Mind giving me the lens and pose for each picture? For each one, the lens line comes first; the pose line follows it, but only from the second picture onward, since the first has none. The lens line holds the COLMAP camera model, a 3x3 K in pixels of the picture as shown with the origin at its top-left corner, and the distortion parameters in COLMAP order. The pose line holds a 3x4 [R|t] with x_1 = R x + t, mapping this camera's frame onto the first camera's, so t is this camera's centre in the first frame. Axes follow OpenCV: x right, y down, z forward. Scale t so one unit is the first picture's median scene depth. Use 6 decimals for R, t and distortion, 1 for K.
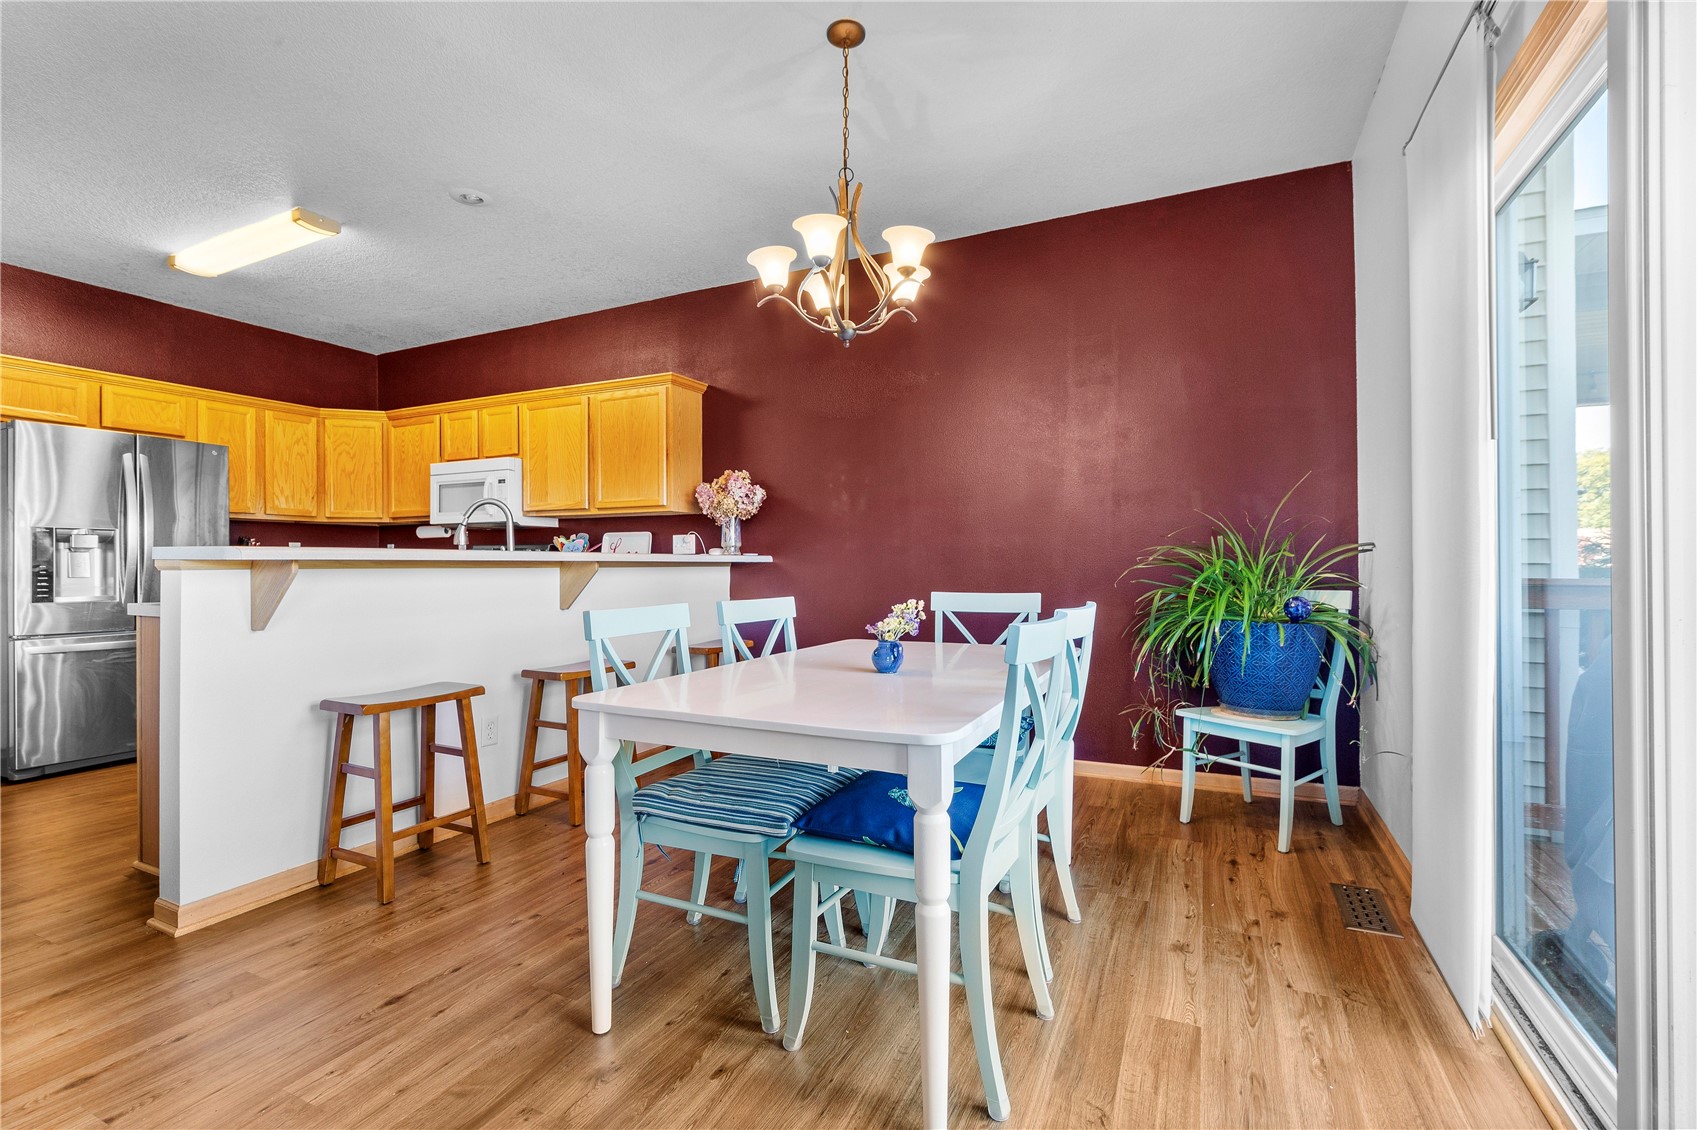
lens RADIAL K [[758.2, 0, 856.5], [0, 758.2, 565.7], [0, 0, 1]] dist [0.001453, 0.000044]
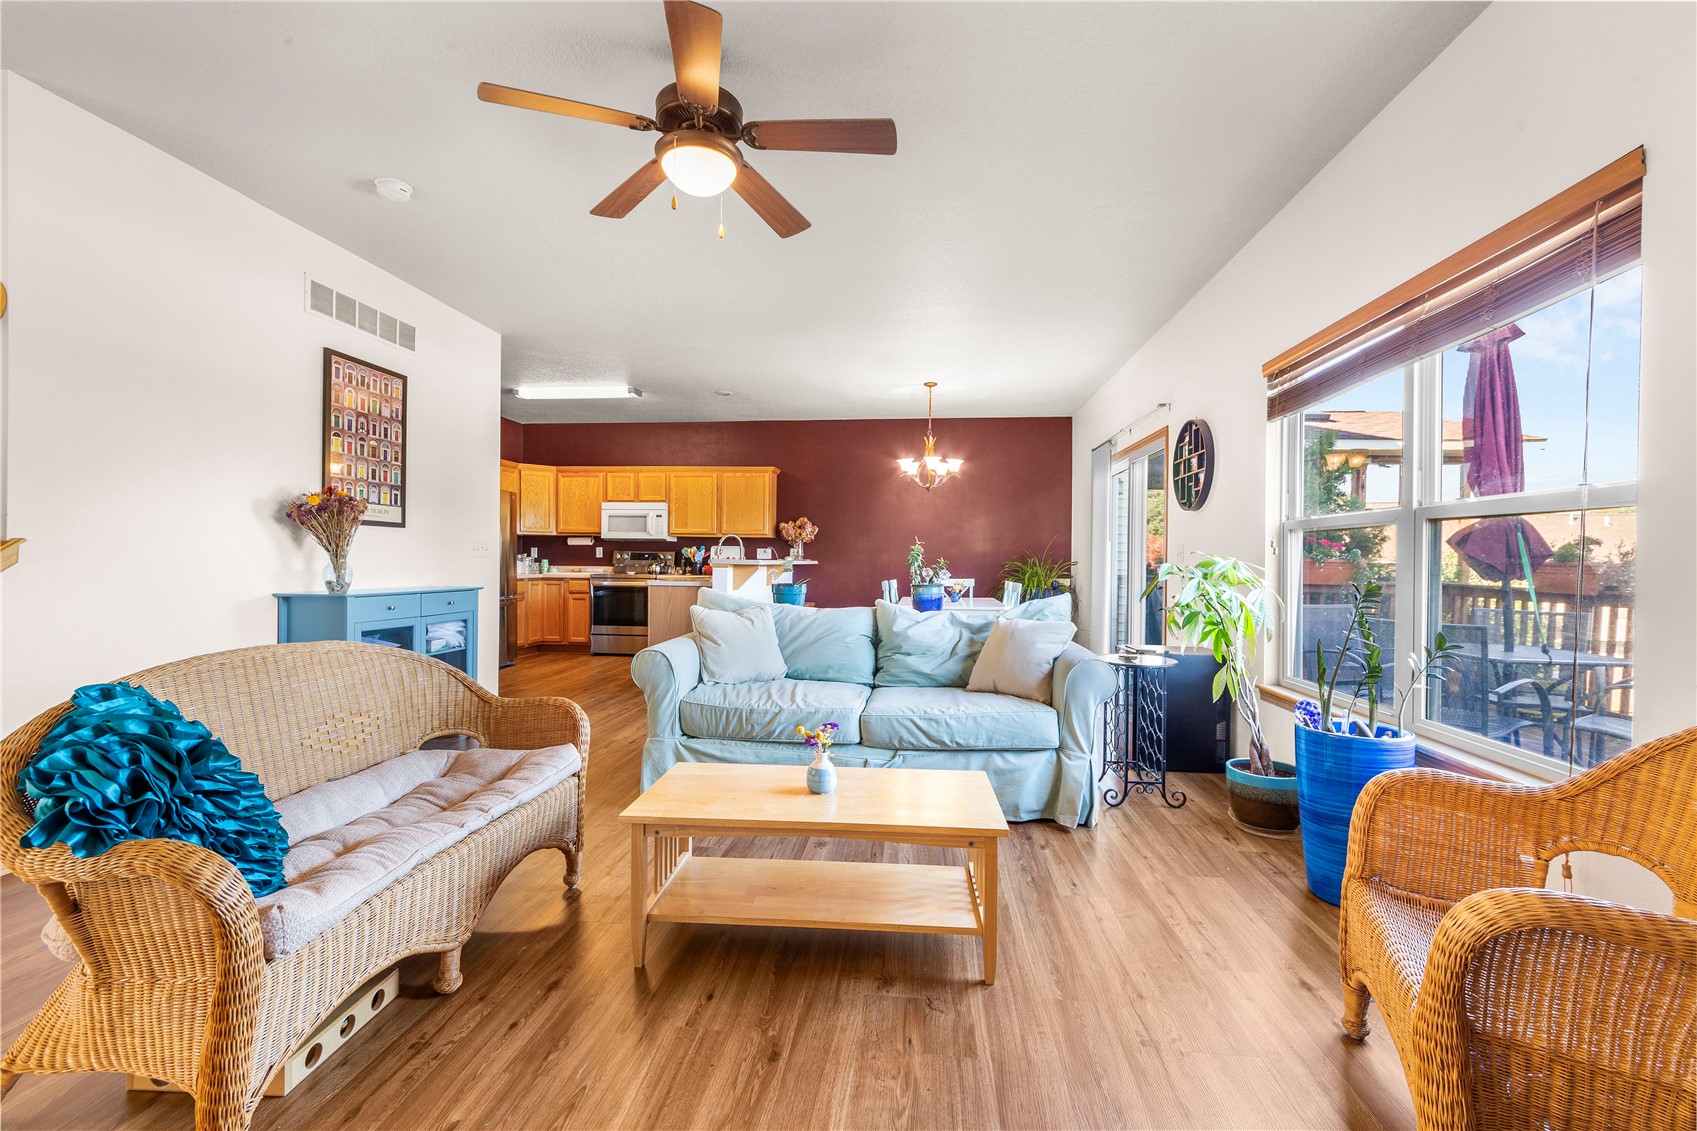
lens RADIAL K [[738.9, 0, 852.0], [0, 738.9, 569.1], [0, 0, 1]] dist [0.002128, -0.000137]
pose [[0.945800, 0.012672, 0.324504, -0.622533], [-0.015134, 0.999873, 0.005064, -0.002683], [-0.324398, -0.009700, 0.945871, -0.823584]]
